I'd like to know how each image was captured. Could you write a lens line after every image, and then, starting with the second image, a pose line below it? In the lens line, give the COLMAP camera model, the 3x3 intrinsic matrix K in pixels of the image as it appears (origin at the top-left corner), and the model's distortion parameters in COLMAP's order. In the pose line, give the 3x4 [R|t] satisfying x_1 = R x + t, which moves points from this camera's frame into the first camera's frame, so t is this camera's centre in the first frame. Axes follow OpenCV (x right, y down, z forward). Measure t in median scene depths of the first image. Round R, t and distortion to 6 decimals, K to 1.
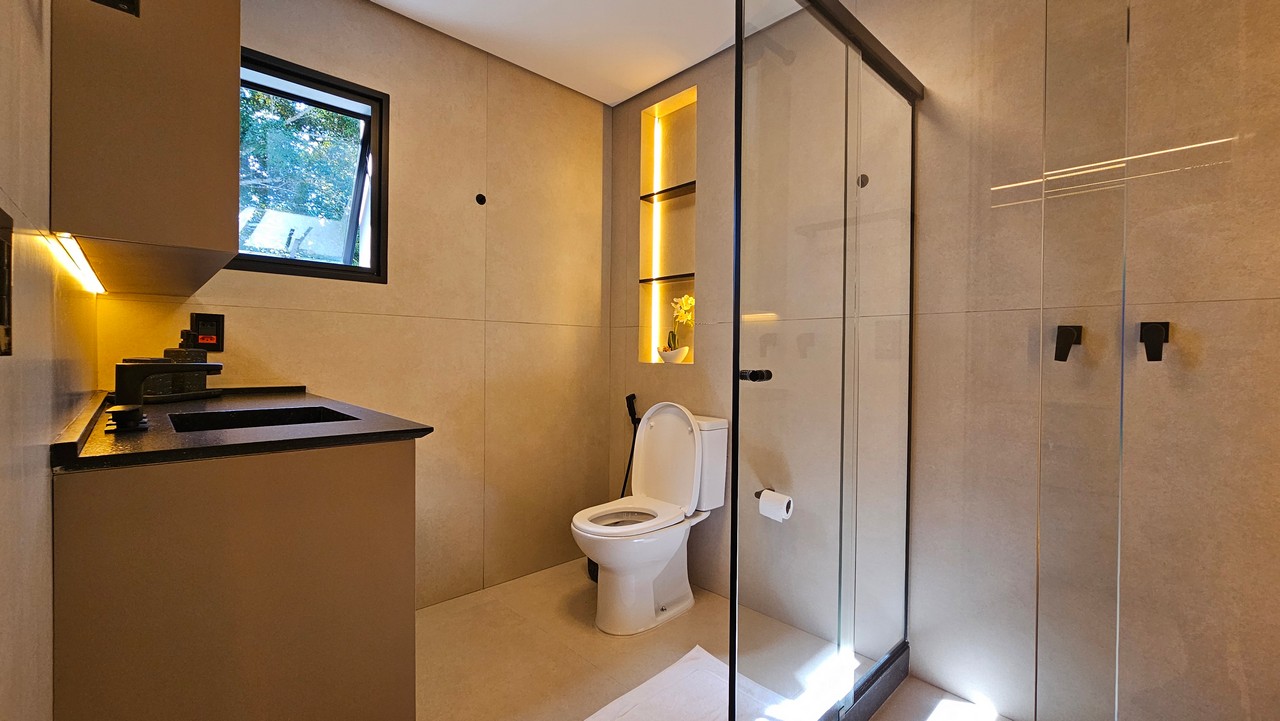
lens RADIAL K [[522.0, 0, 639.3], [0, 522.0, 357.4], [0, 0, 1]] dist [0.000430, -0.000938]
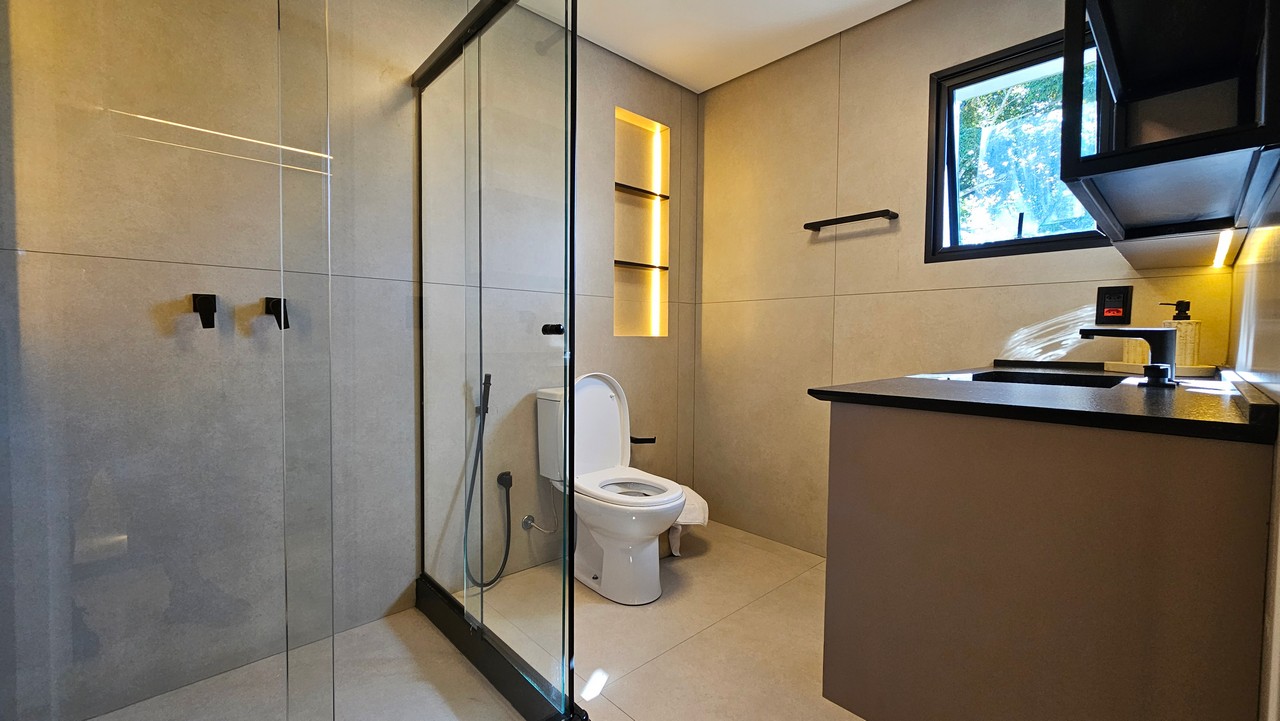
lens RADIAL K [[522.0, 0, 639.3], [0, 522.0, 357.4], [0, 0, 1]] dist [0.000430, -0.000938]
pose [[-0.999993, -0.003822, -0.000350, 0.067198], [-0.003838, 0.994846, 0.101321, -0.049111], [-0.000039, 0.101321, -0.994854, 2.121418]]
